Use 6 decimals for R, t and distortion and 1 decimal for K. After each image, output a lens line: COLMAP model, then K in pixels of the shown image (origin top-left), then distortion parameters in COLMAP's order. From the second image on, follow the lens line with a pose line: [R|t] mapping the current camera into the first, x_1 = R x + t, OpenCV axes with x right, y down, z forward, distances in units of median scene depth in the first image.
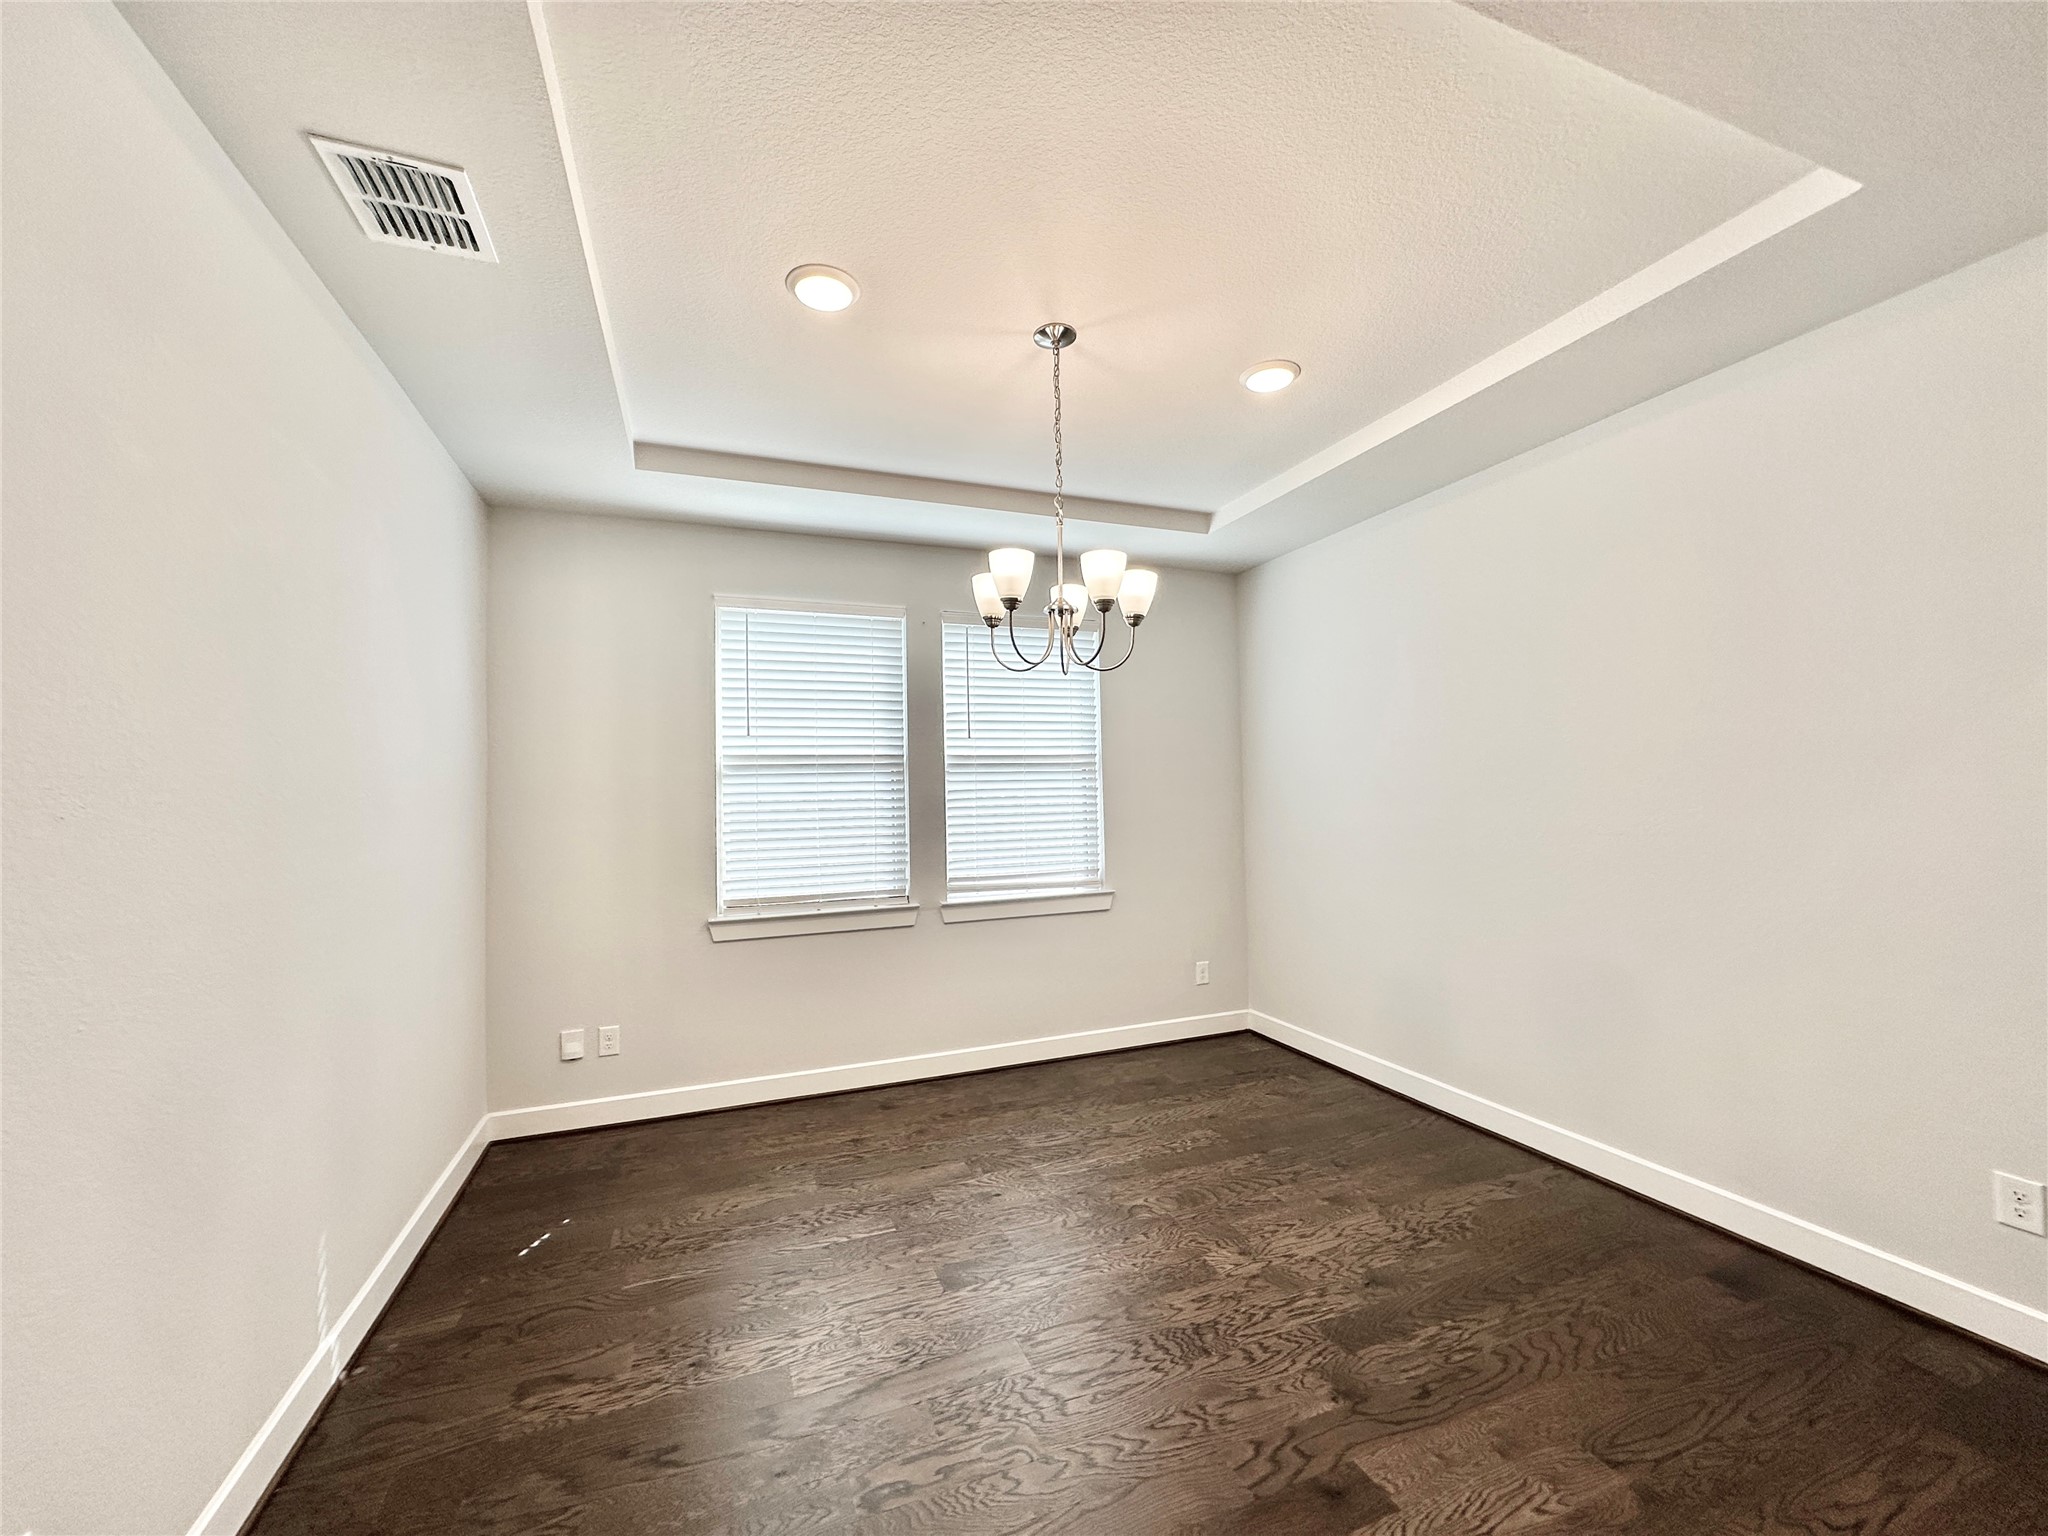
lens RADIAL K [[816.4, 0, 1018.7], [0, 816.4, 777.8], [0, 0, 1]] dist [-0.006491, 0.001989]
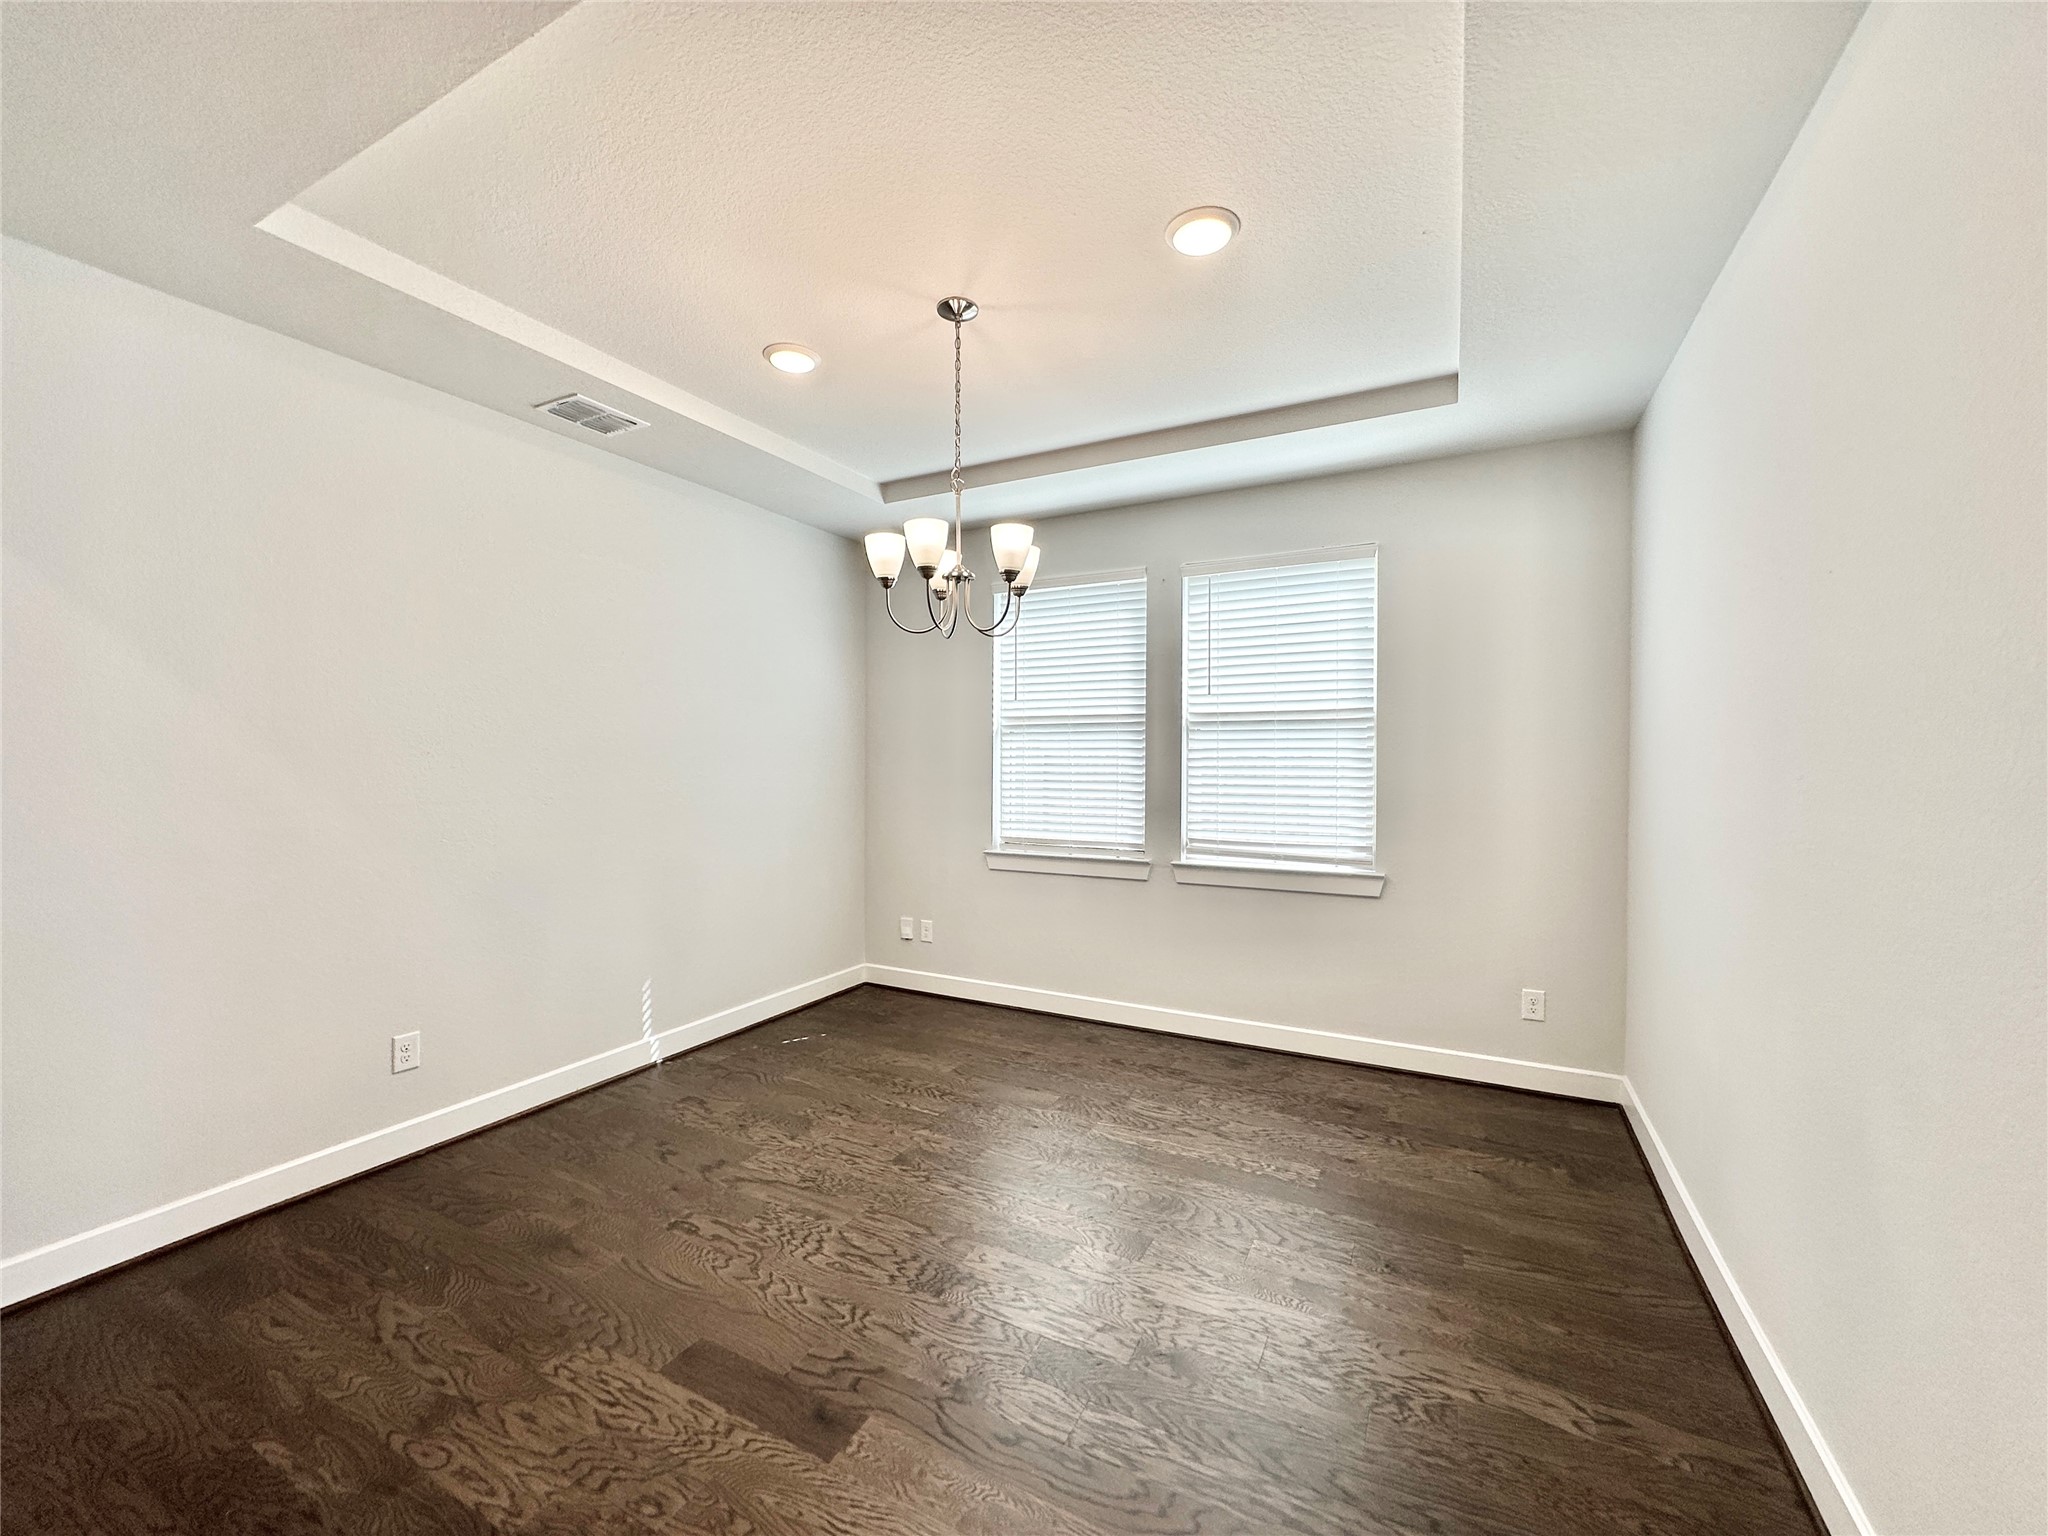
lens RADIAL K [[816.4, 0, 1027.5], [0, 816.4, 780.0], [0, 0, 1]] dist [-0.006491, 0.001989]
pose [[0.657501, 0.043704, -0.752185, 0.577867], [0.000884, 0.998271, 0.058776, -0.006112], [0.753454, -0.039310, 0.656325, 0.233066]]
